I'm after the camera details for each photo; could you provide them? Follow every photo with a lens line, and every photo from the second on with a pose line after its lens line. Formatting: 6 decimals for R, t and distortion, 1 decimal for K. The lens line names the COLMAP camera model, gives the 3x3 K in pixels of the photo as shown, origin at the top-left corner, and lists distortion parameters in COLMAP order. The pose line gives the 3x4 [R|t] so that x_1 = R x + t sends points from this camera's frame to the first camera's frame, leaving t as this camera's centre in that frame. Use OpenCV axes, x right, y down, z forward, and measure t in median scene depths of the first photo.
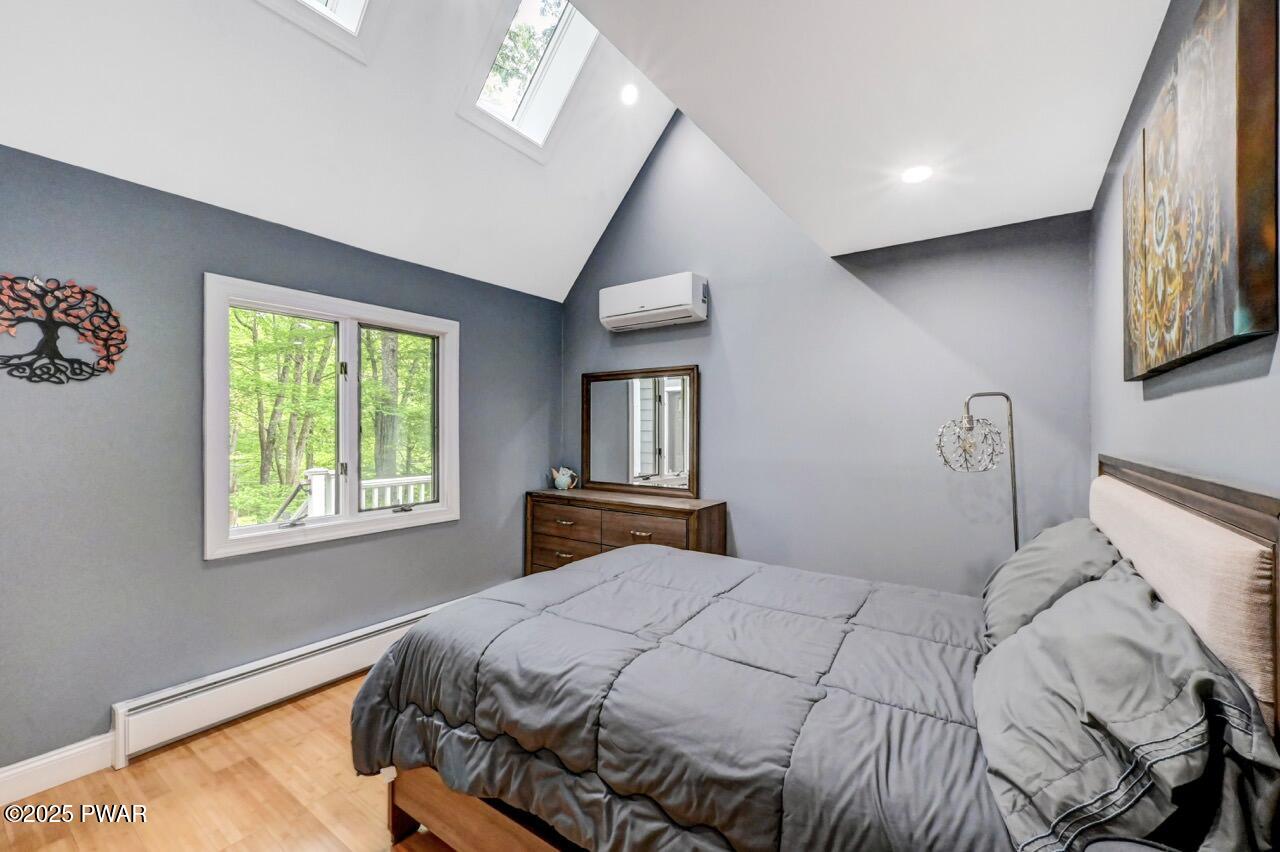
lens RADIAL K [[510.6, 0, 641.3], [0, 510.6, 435.7], [0, 0, 1]] dist [-0.001373, 0.000358]
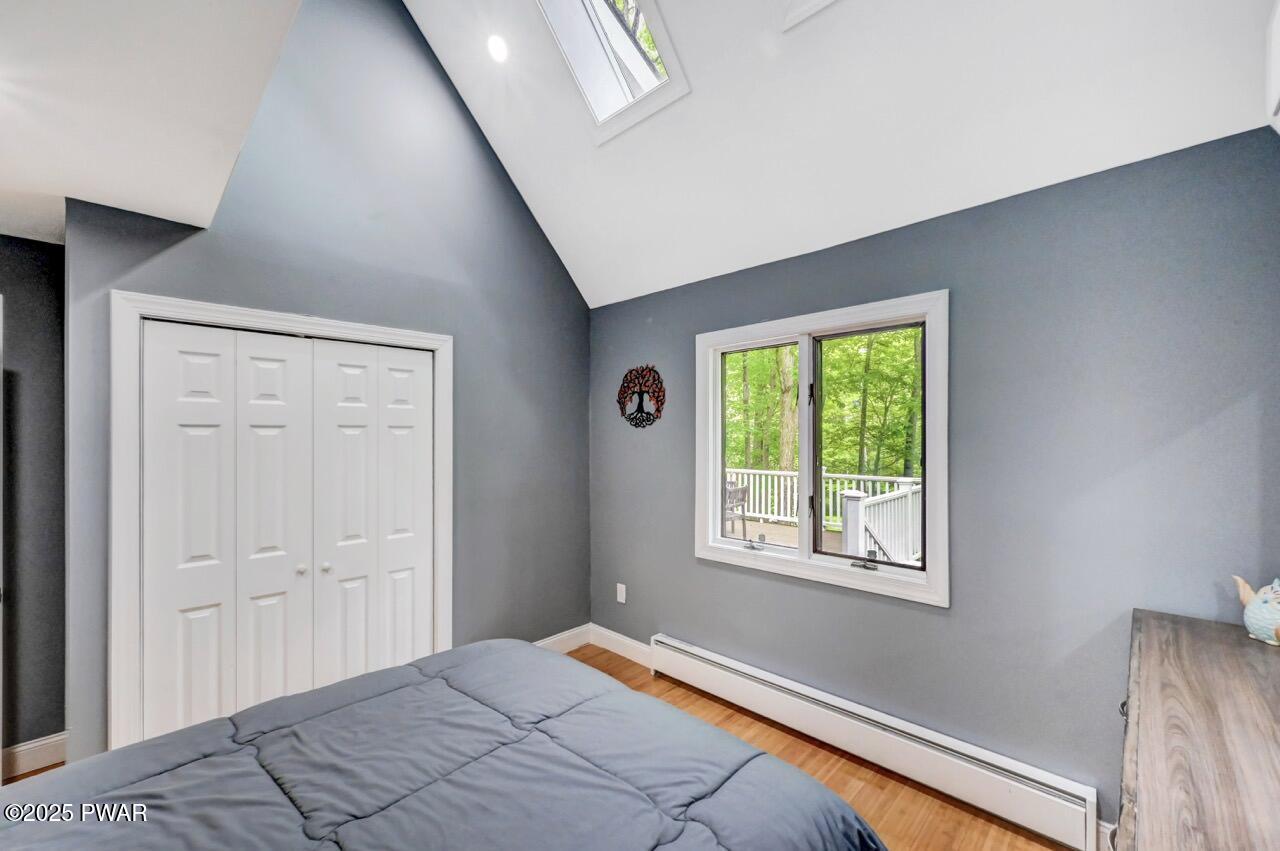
lens RADIAL K [[510.6, 0, 641.3], [0, 510.6, 435.2], [0, 0, 1]] dist [-0.001373, 0.000358]
pose [[-0.158492, -0.008601, -0.987323, 0.511960], [-0.012572, 0.999899, -0.006692, -0.061034], [0.987280, 0.011352, -0.158585, 1.202211]]
